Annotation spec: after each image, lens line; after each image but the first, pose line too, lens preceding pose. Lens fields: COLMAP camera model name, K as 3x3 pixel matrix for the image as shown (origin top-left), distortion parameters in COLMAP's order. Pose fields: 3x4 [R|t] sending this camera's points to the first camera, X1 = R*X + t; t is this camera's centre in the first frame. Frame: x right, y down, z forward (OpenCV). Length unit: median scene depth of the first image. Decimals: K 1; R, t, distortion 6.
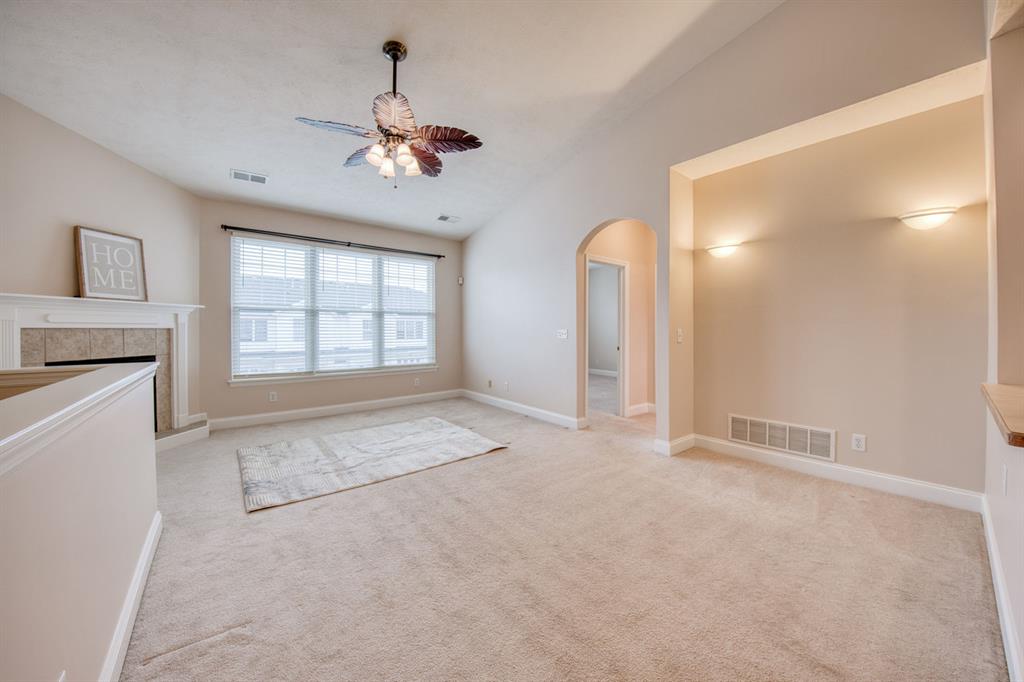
lens RADIAL K [[361.9, 0, 516.0], [0, 361.9, 331.5], [0, 0, 1]] dist [-0.017396, -0.001318]
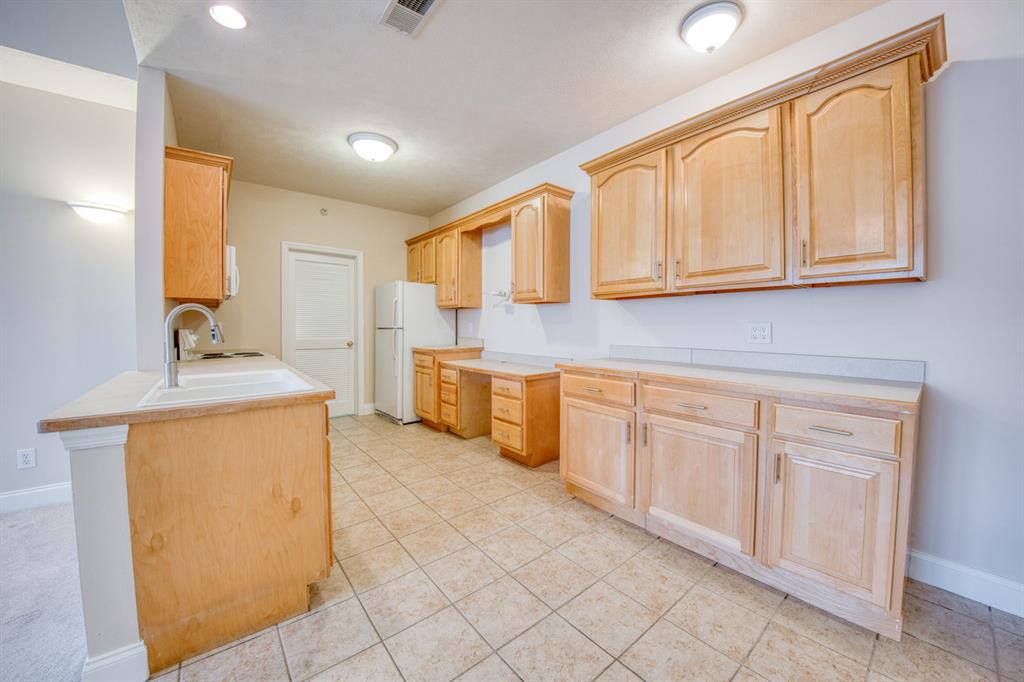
lens RADIAL K [[370.2, 0, 510.5], [0, 370.2, 332.0], [0, 0, 1]] dist [-0.019107, -0.002580]
pose [[0.003951, -0.023945, 0.999705, 0.103407], [0.008150, 0.999681, 0.023912, 0.002427], [-0.999959, 0.008053, 0.004145, -0.113986]]
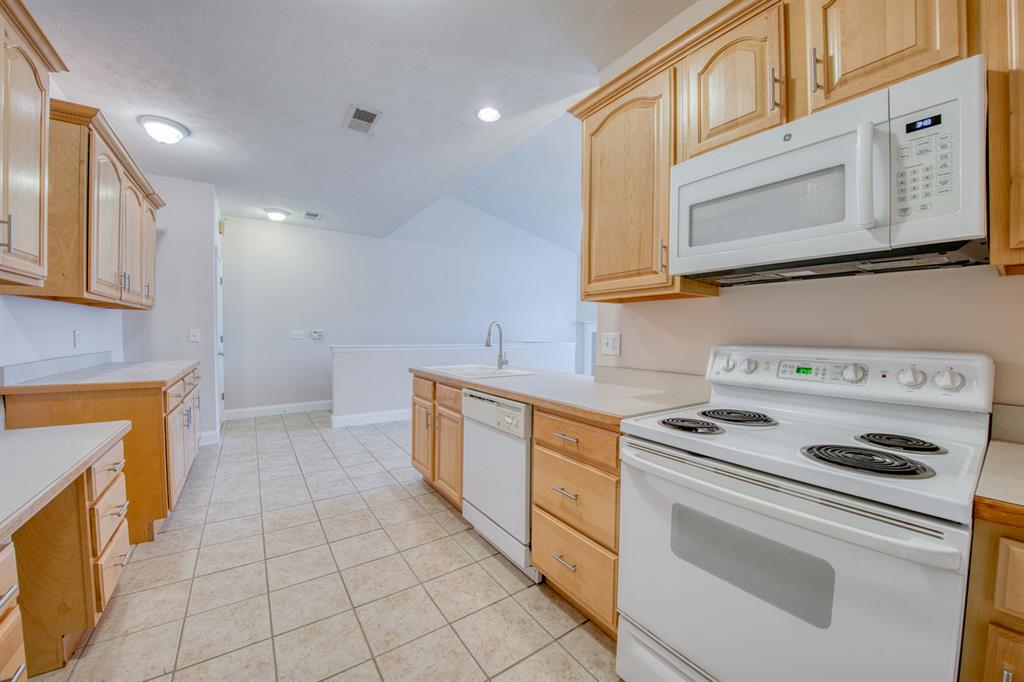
lens RADIAL K [[370.2, 0, 503.4], [0, 370.2, 333.9], [0, 0, 1]] dist [-0.019107, -0.002580]
pose [[-0.086453, 0.006798, -0.996233, 1.371737], [-0.023297, 0.999689, 0.008843, -0.008721], [0.995984, 0.023973, -0.086268, 0.387492]]
